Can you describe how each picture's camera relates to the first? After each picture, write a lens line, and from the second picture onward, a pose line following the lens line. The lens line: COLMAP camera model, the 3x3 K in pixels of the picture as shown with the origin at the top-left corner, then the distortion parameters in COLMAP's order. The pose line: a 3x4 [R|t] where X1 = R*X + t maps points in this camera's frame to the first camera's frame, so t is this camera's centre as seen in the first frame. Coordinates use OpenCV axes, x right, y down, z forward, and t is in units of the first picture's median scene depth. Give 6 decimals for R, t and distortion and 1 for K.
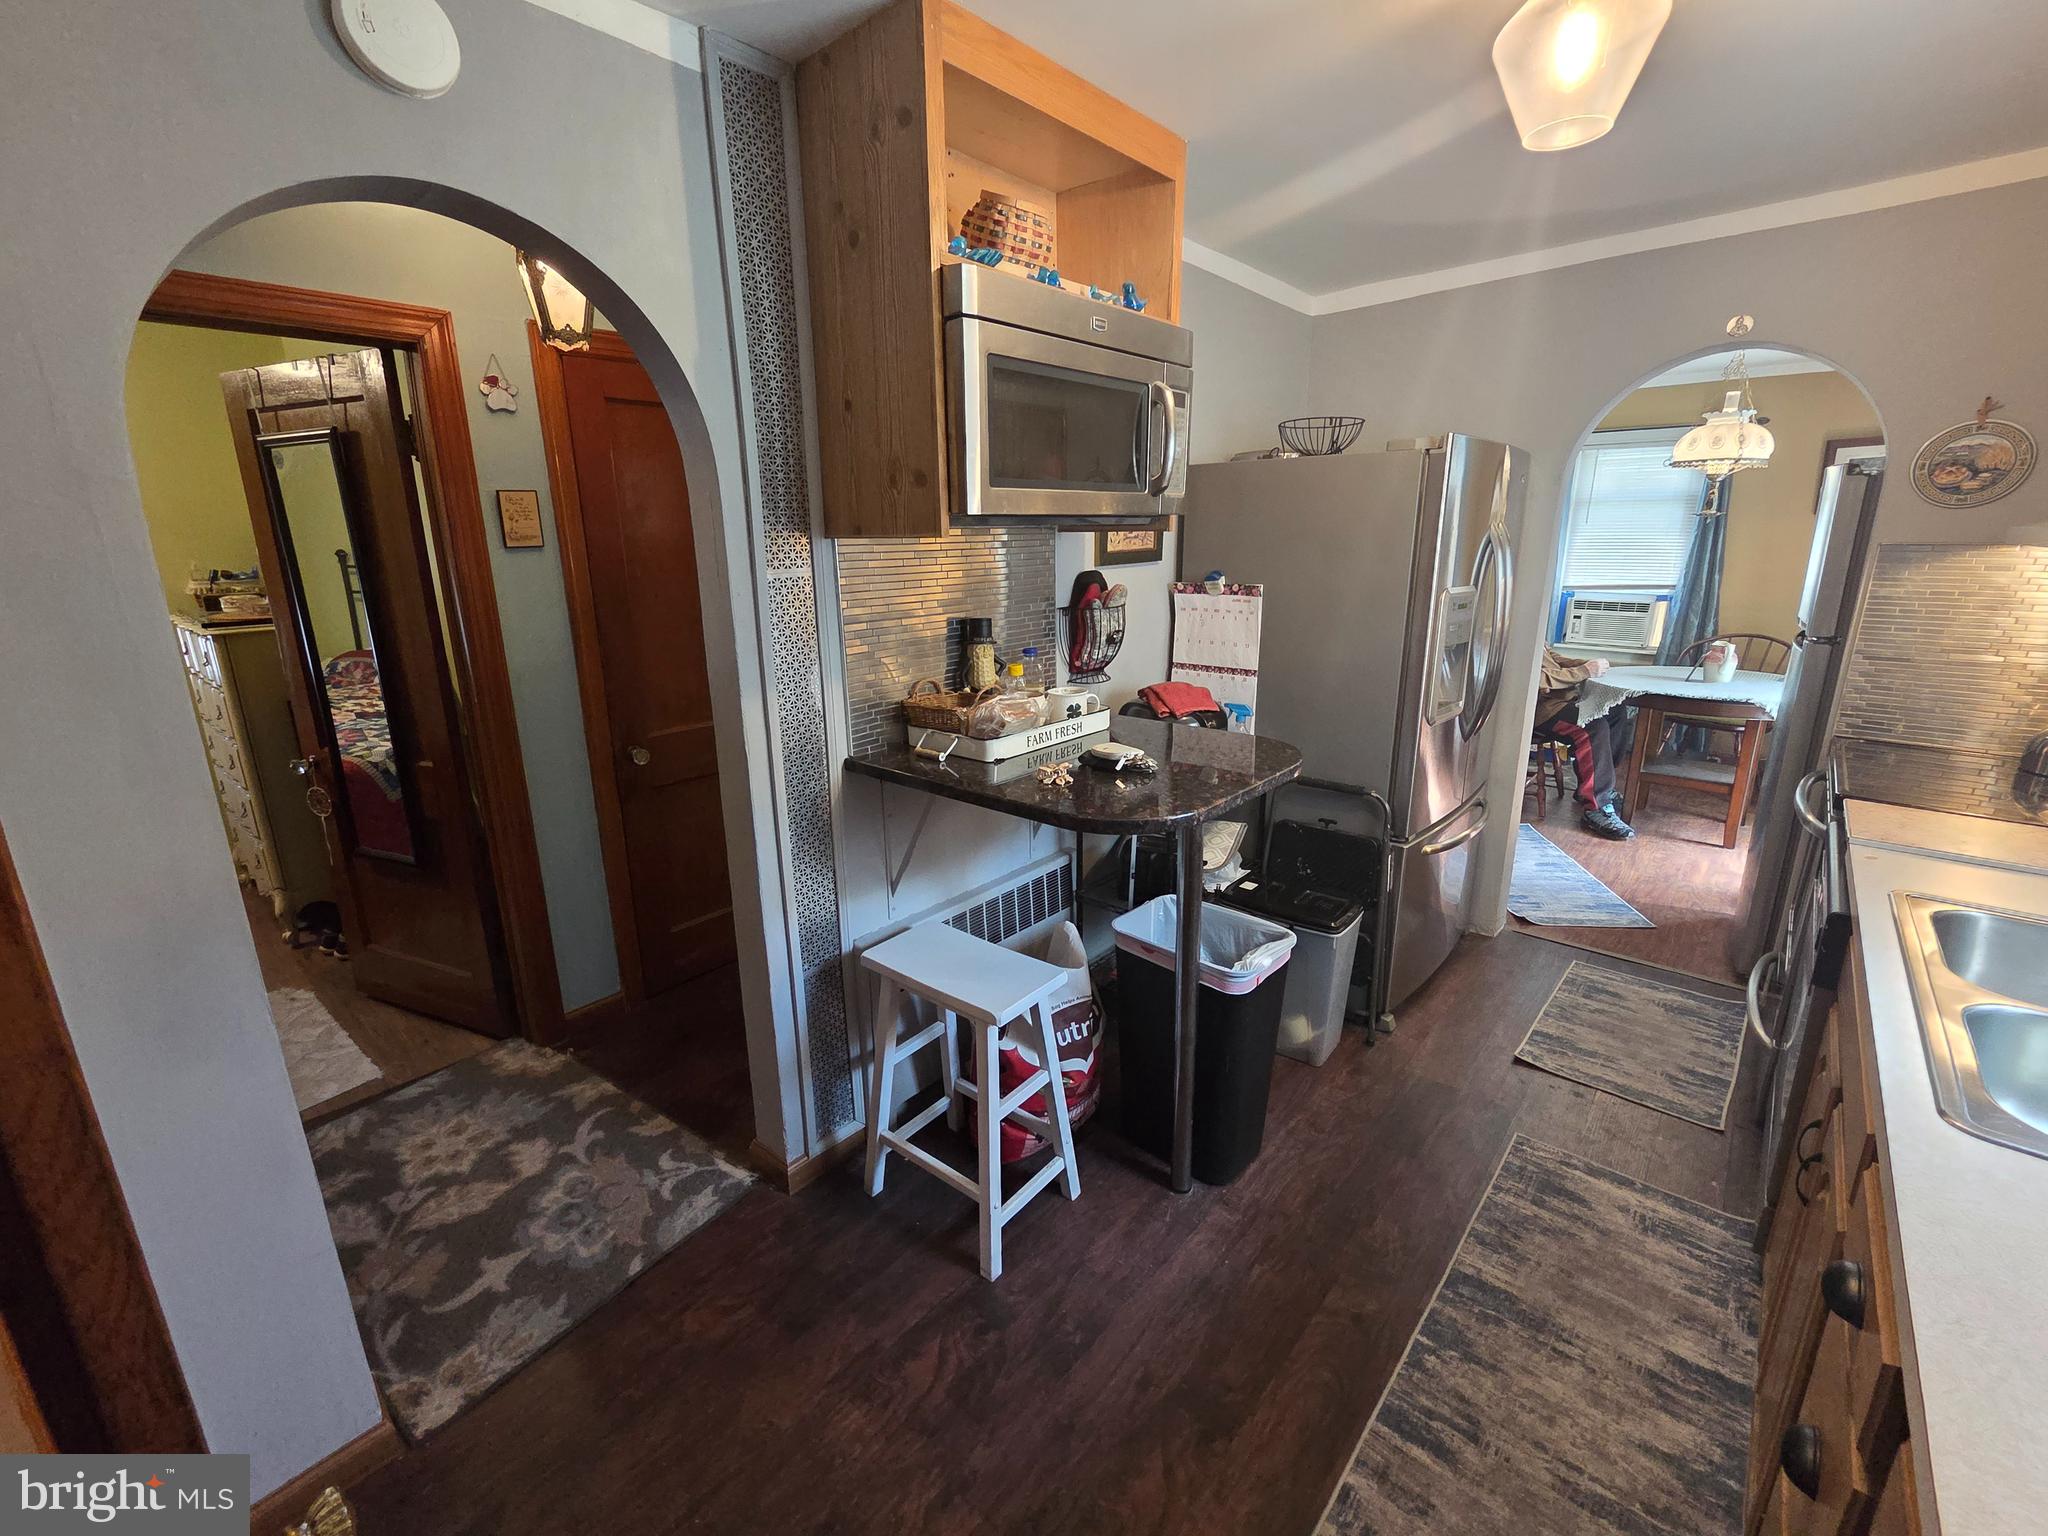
lens RADIAL K [[863.8, 0, 1036.8], [0, 863.8, 760.5], [0, 0, 1]] dist [-0.011227, 0.007751]
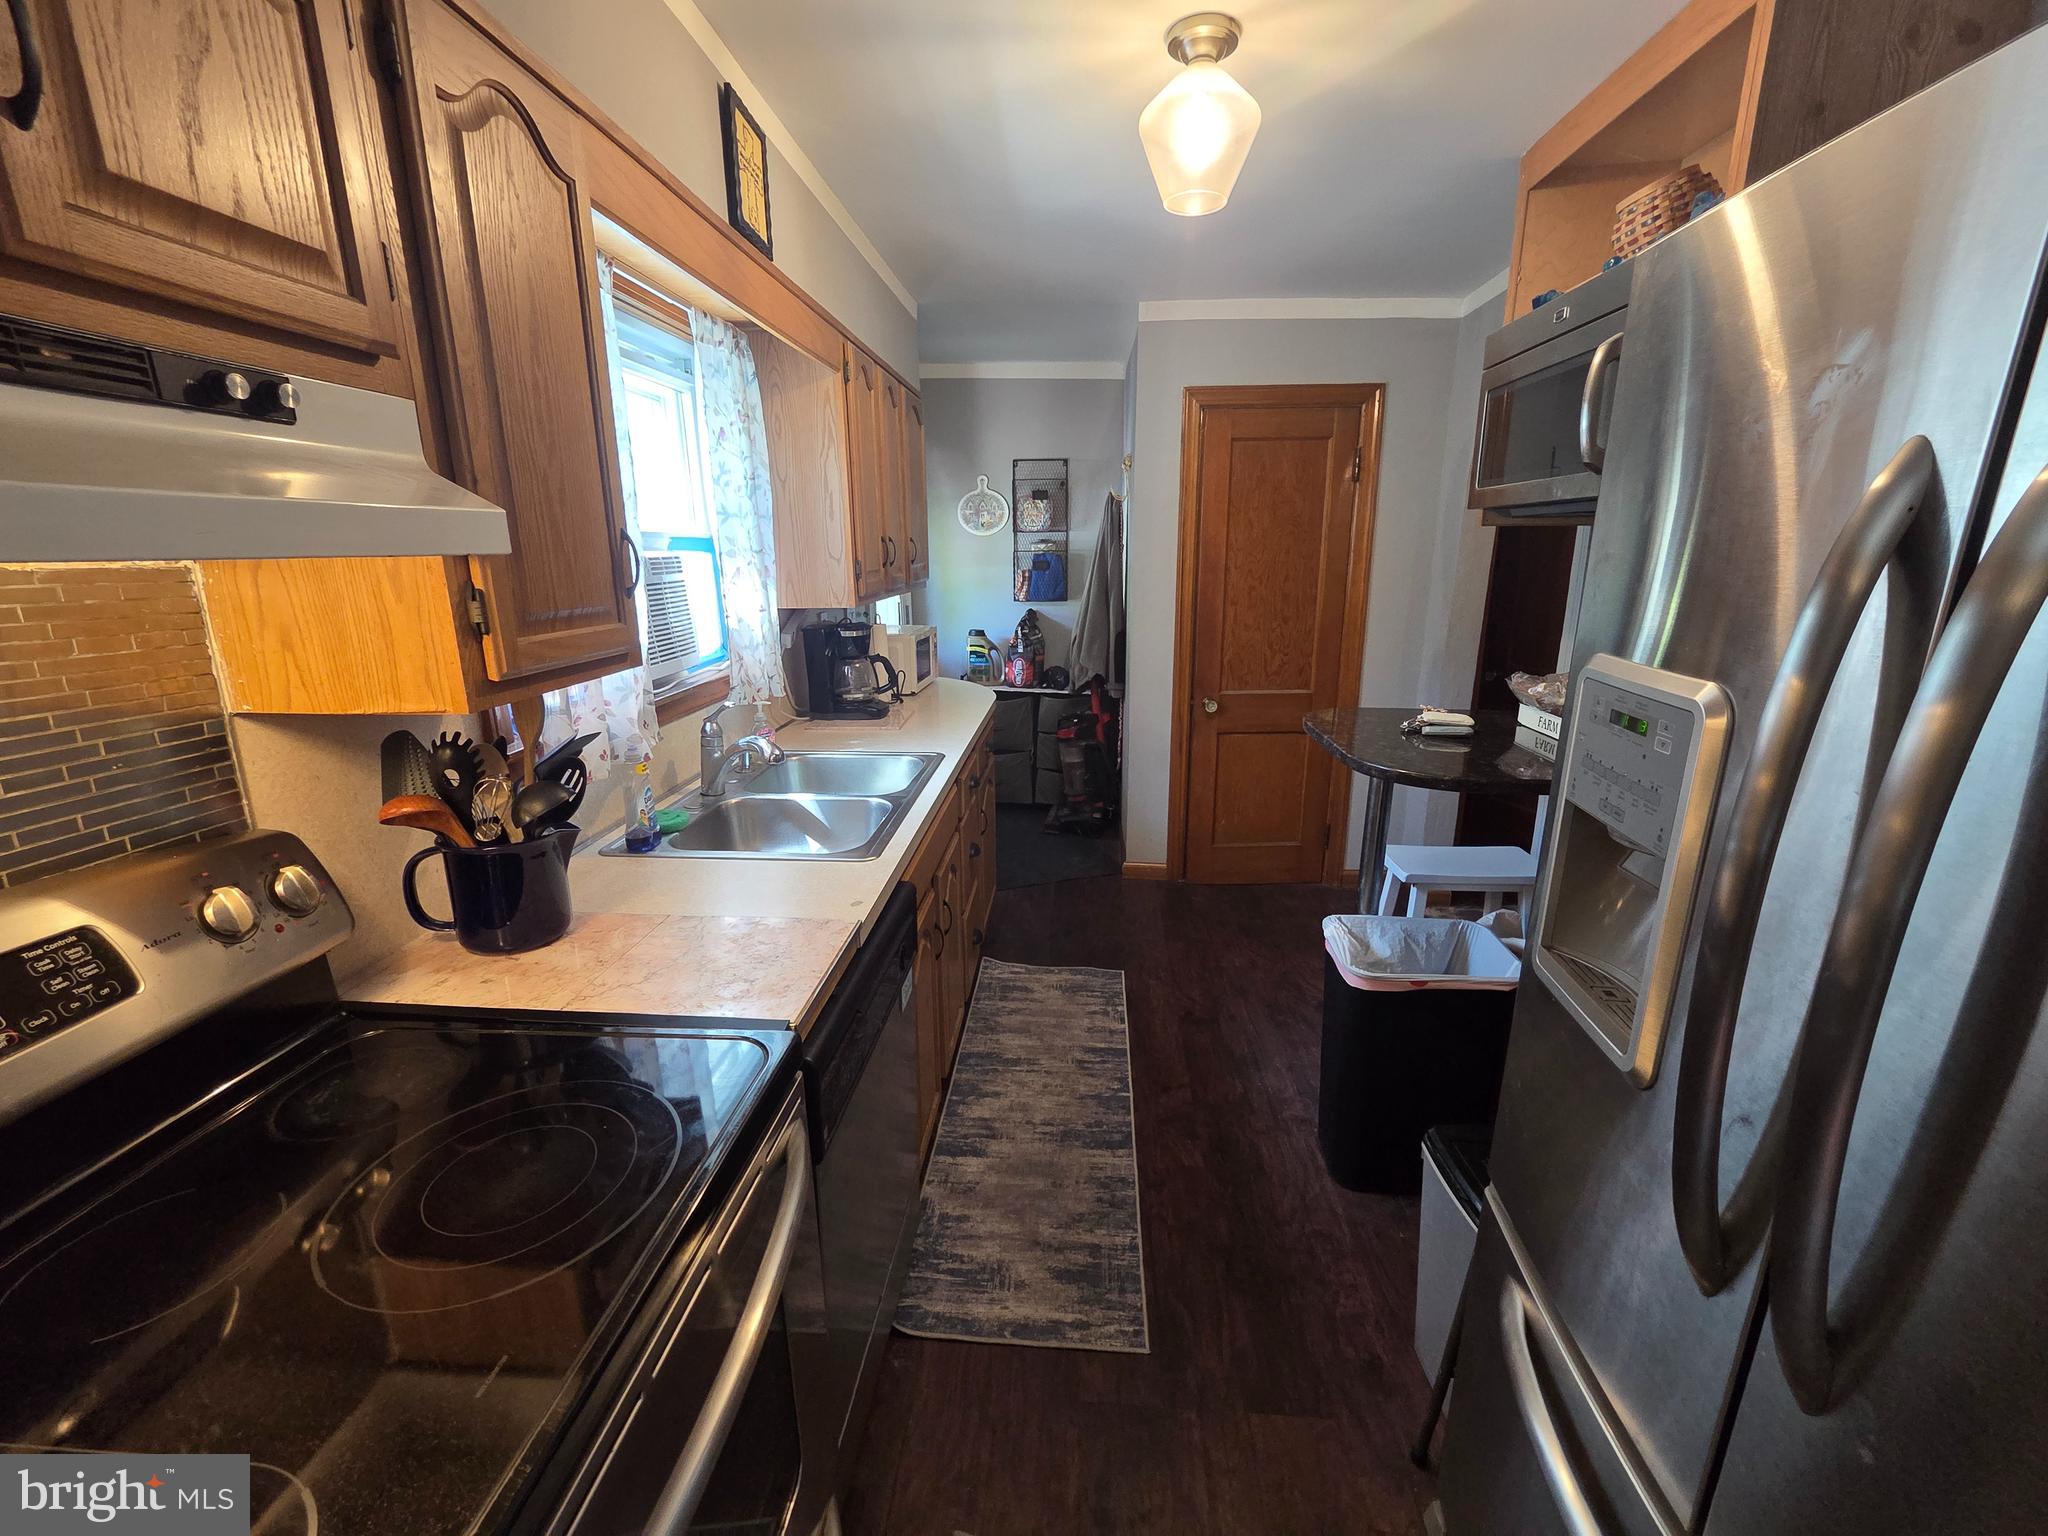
lens RADIAL K [[843.4, 0, 1024.1], [0, 843.4, 762.2], [0, 0, 1]] dist [0.001453, -0.000725]
pose [[-0.802059, 0.162242, -0.574786, 1.239671], [-0.143592, 0.881783, 0.449266, -0.396057], [0.579727, 0.442872, -0.683945, 1.542573]]
